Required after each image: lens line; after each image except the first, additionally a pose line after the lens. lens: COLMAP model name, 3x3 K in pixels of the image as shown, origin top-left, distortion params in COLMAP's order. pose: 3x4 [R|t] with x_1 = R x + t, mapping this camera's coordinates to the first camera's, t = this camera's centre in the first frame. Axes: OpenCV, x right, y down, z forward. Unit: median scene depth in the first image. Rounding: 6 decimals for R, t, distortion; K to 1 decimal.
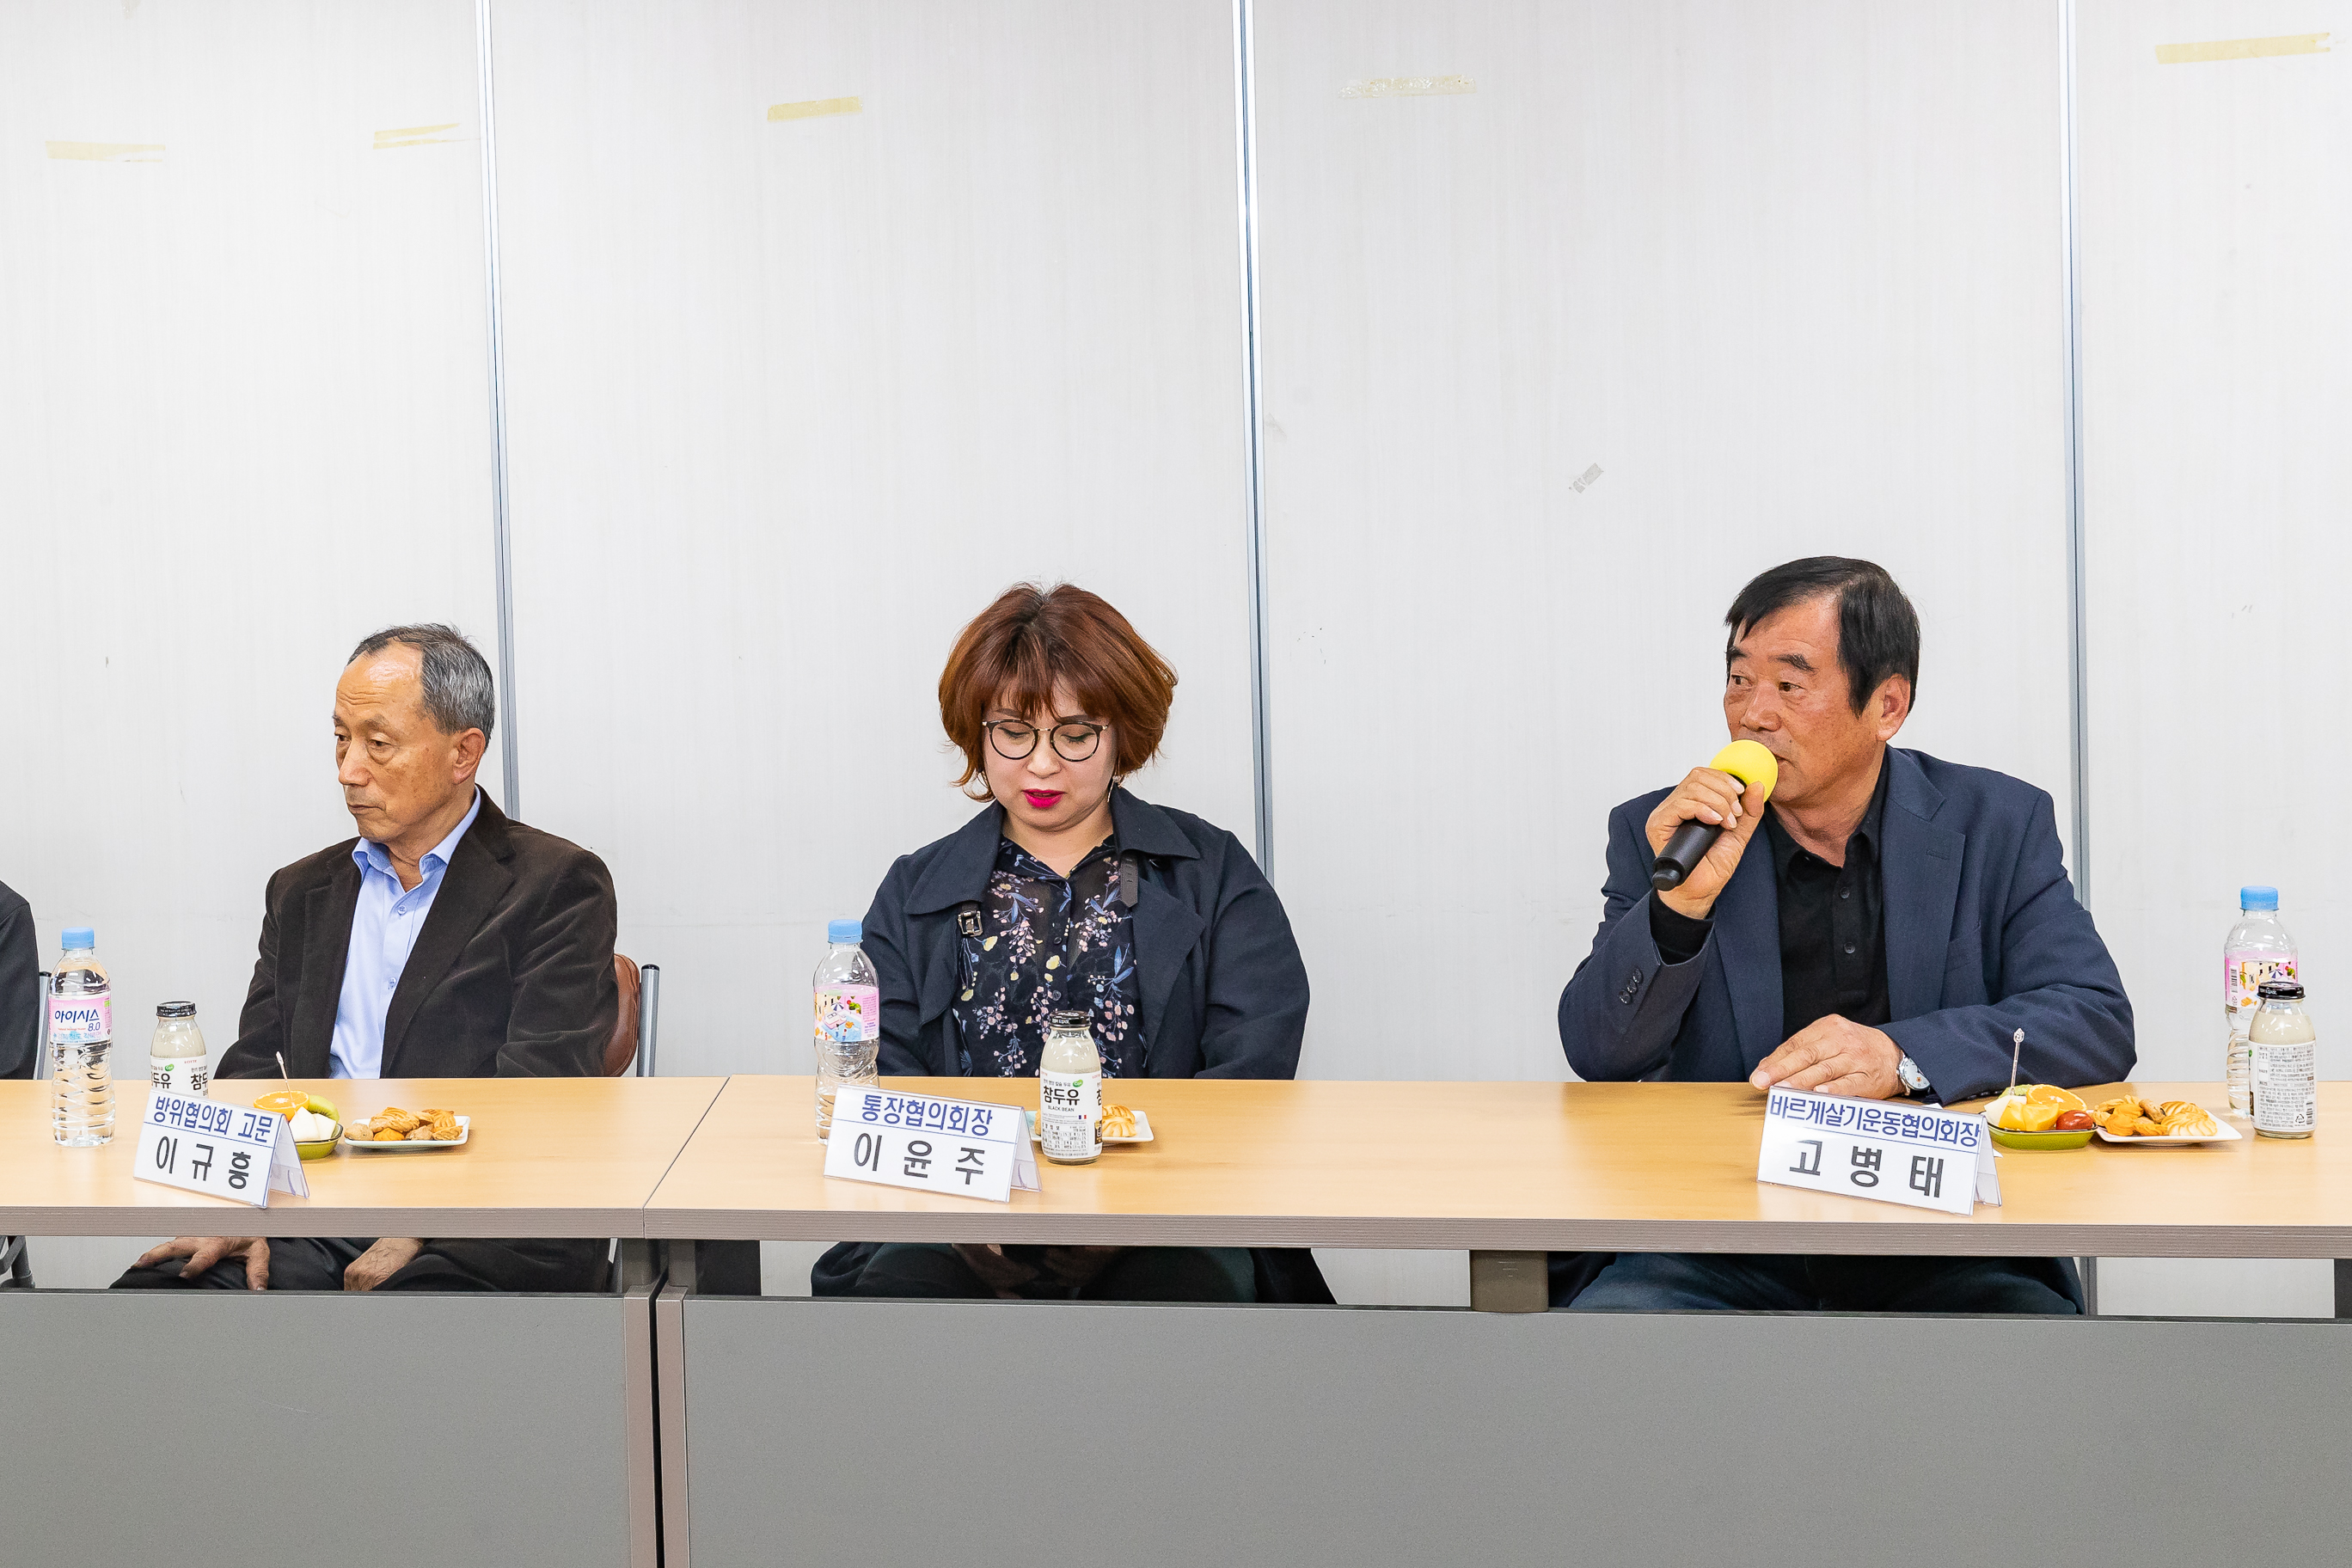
lens RADIAL K [[3648.9, 0, 1176.4], [0, 3648.9, 627.3], [0, 0, 1]] dist [0.073831, 0.000000]
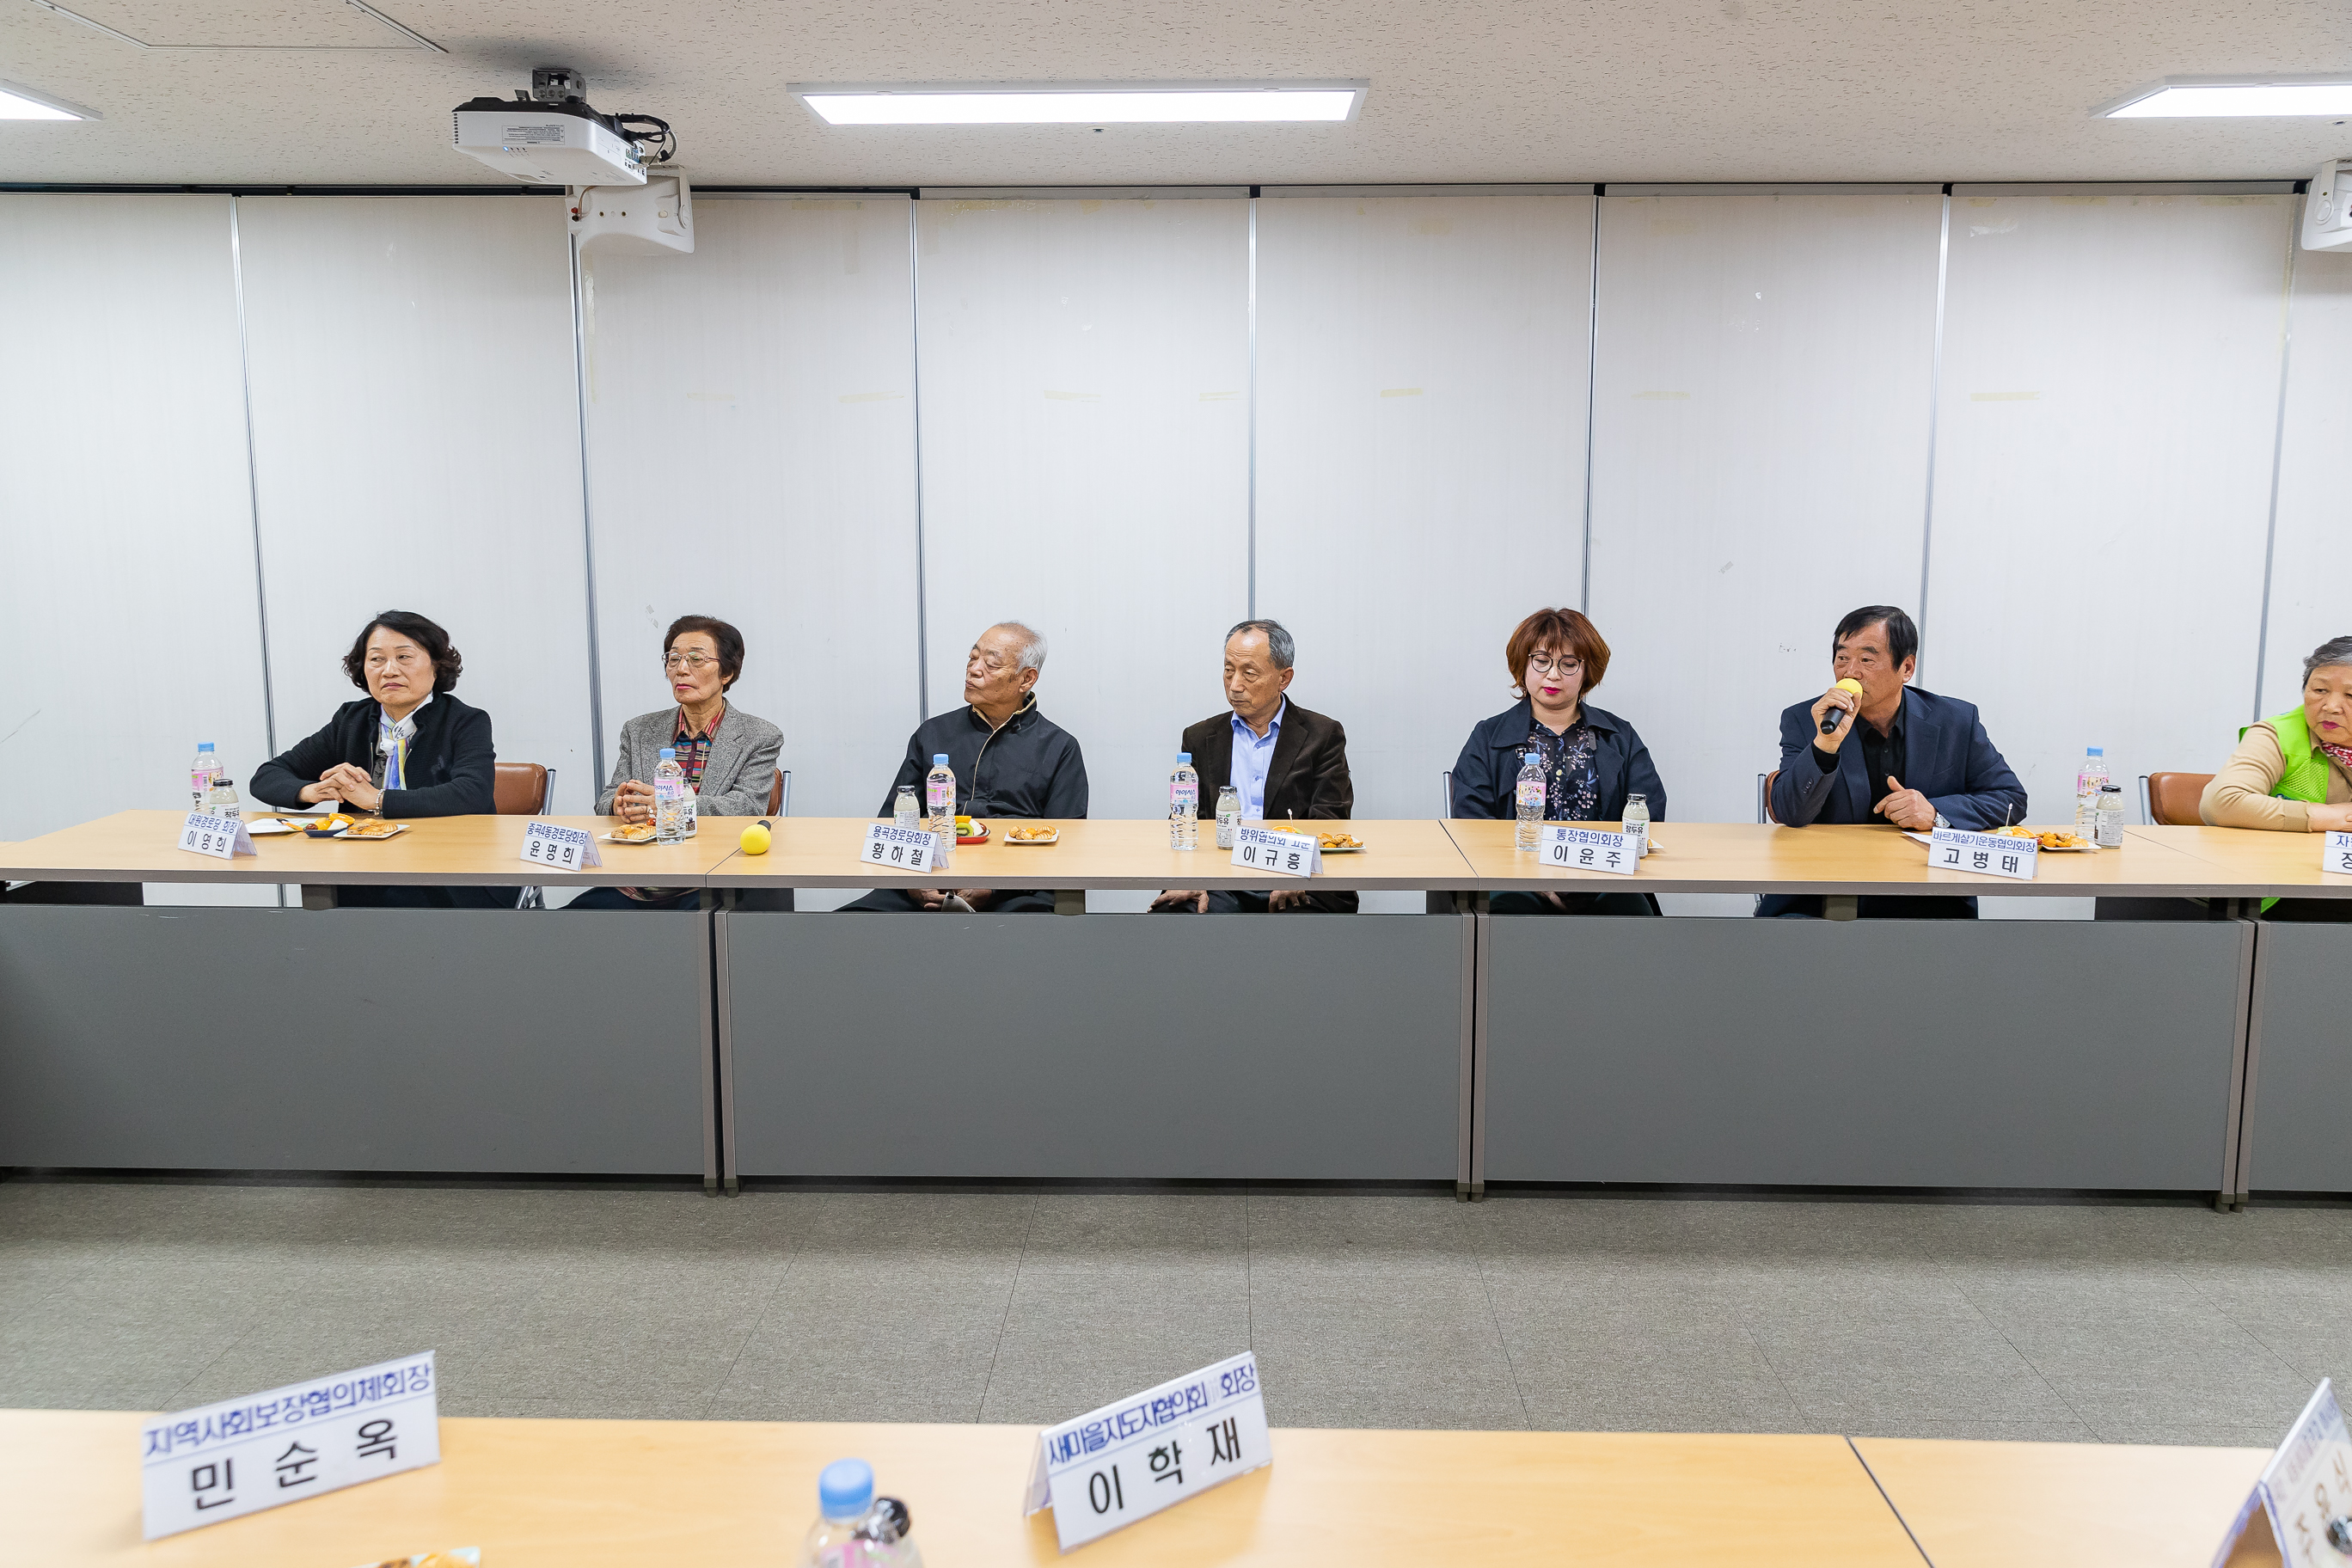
lens RADIAL K [[1586.2, 0, 1183.2], [0, 1586.2, 765.6], [0, 0, 1]] dist [-0.012083, -0.016552]
pose [[0.988159, 0.007297, 0.153259, -0.158162], [-0.021048, 0.995872, 0.088296, 0.001393], [-0.151982, -0.090477, 0.984233, 0.017454]]
